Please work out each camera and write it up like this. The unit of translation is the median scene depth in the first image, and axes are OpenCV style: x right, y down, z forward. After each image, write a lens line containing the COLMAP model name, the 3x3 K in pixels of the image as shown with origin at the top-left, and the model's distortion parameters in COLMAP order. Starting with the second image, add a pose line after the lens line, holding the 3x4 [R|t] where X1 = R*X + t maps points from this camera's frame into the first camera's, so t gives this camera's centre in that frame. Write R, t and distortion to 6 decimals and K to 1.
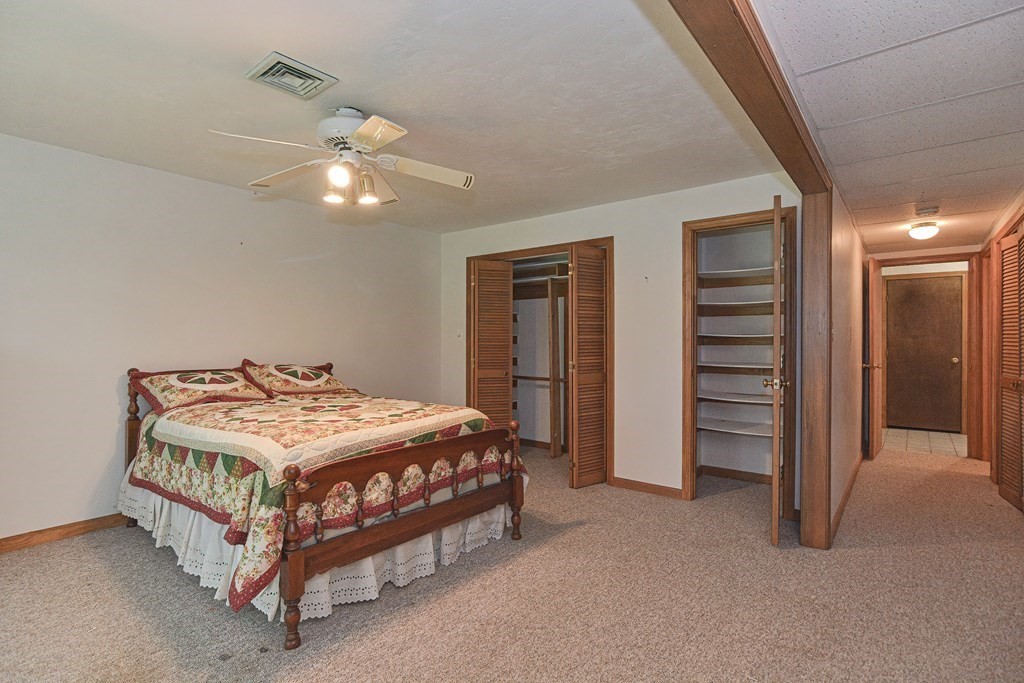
lens RADIAL K [[497.9, 0, 512.0], [0, 497.9, 341.5], [0, 0, 1]] dist [-0.006768, 0.000644]
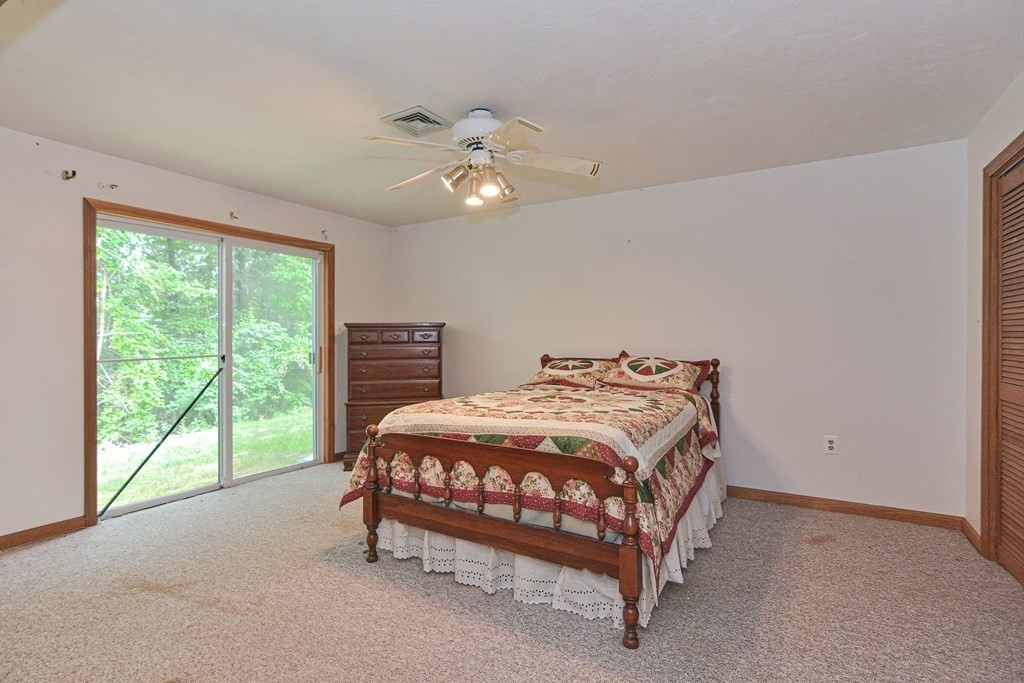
lens RADIAL K [[497.9, 0, 512.0], [0, 497.9, 341.5], [0, 0, 1]] dist [-0.006768, 0.000644]
pose [[0.144578, 0.005721, -0.989477, 0.711281], [0.002653, 0.999977, 0.006169, 0.013117], [0.989490, -0.003517, 0.144560, 0.903310]]
